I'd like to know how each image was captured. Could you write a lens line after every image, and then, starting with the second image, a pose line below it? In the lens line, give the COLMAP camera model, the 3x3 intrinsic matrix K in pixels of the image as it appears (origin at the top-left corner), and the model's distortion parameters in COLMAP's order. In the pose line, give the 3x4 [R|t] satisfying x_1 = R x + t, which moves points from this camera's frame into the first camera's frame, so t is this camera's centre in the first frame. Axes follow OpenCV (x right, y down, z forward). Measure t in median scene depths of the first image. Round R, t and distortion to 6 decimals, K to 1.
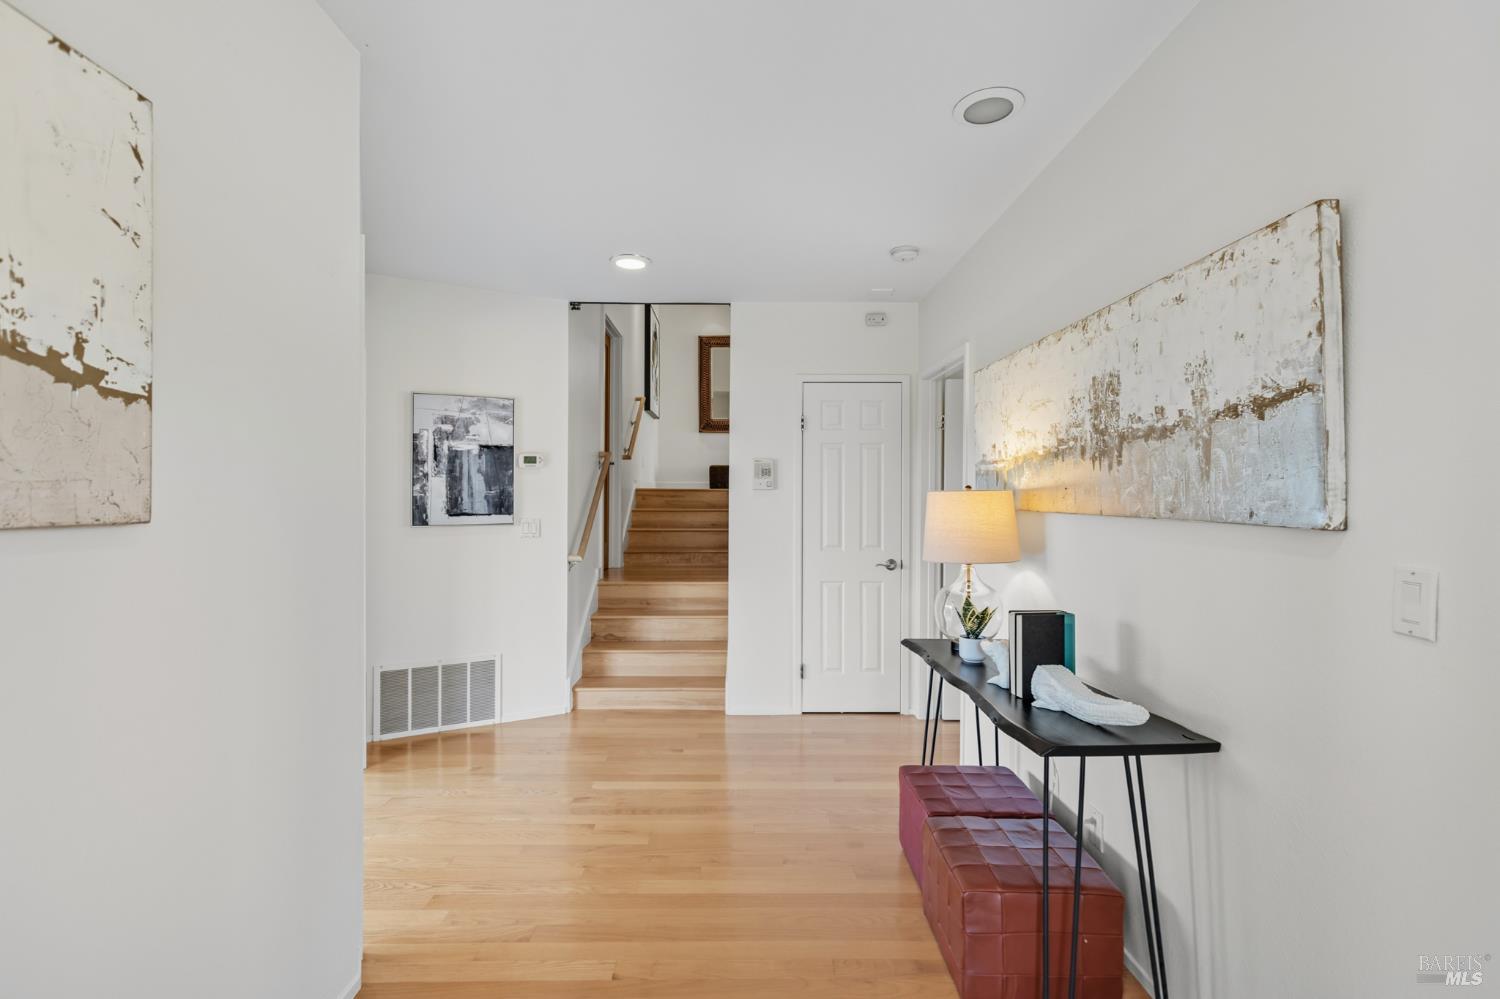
lens RADIAL K [[721.1, 0, 750.0], [0, 721.1, 499.5], [0, 0, 1]] dist [0.001365, 0.000061]
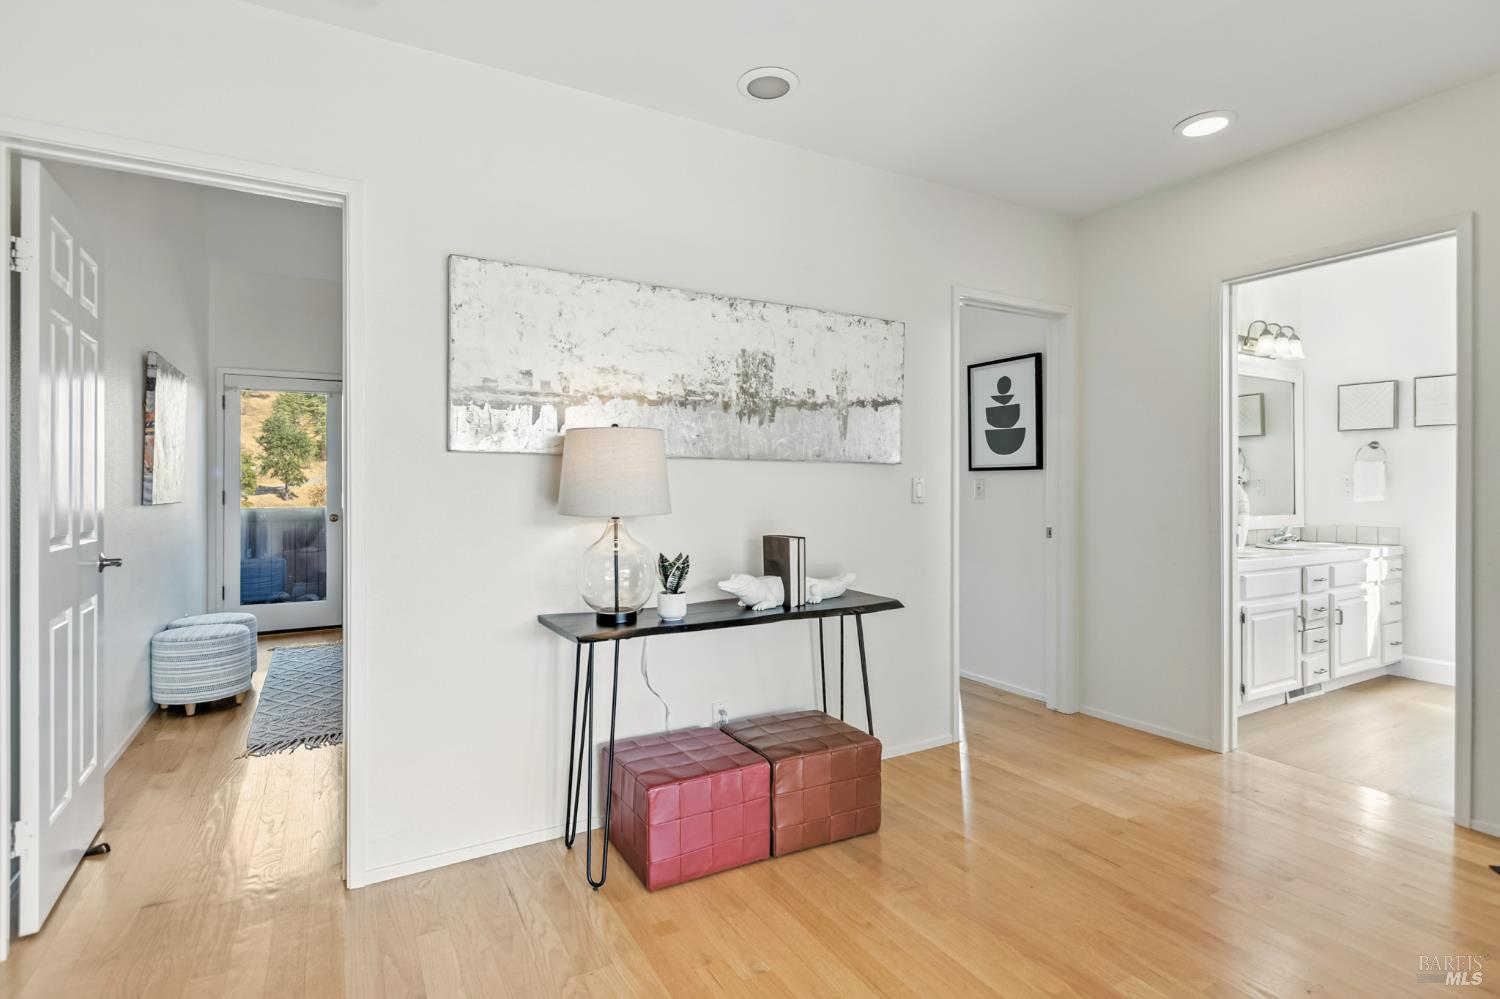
lens RADIAL K [[721.1, 0, 750.0], [0, 721.1, 499.5], [0, 0, 1]] dist [0.001365, 0.000061]
pose [[-0.486362, -0.005811, 0.873738, -0.723535], [0.011684, 0.999845, 0.013154, 0.087063], [-0.873679, 0.016606, -0.486219, 1.842823]]
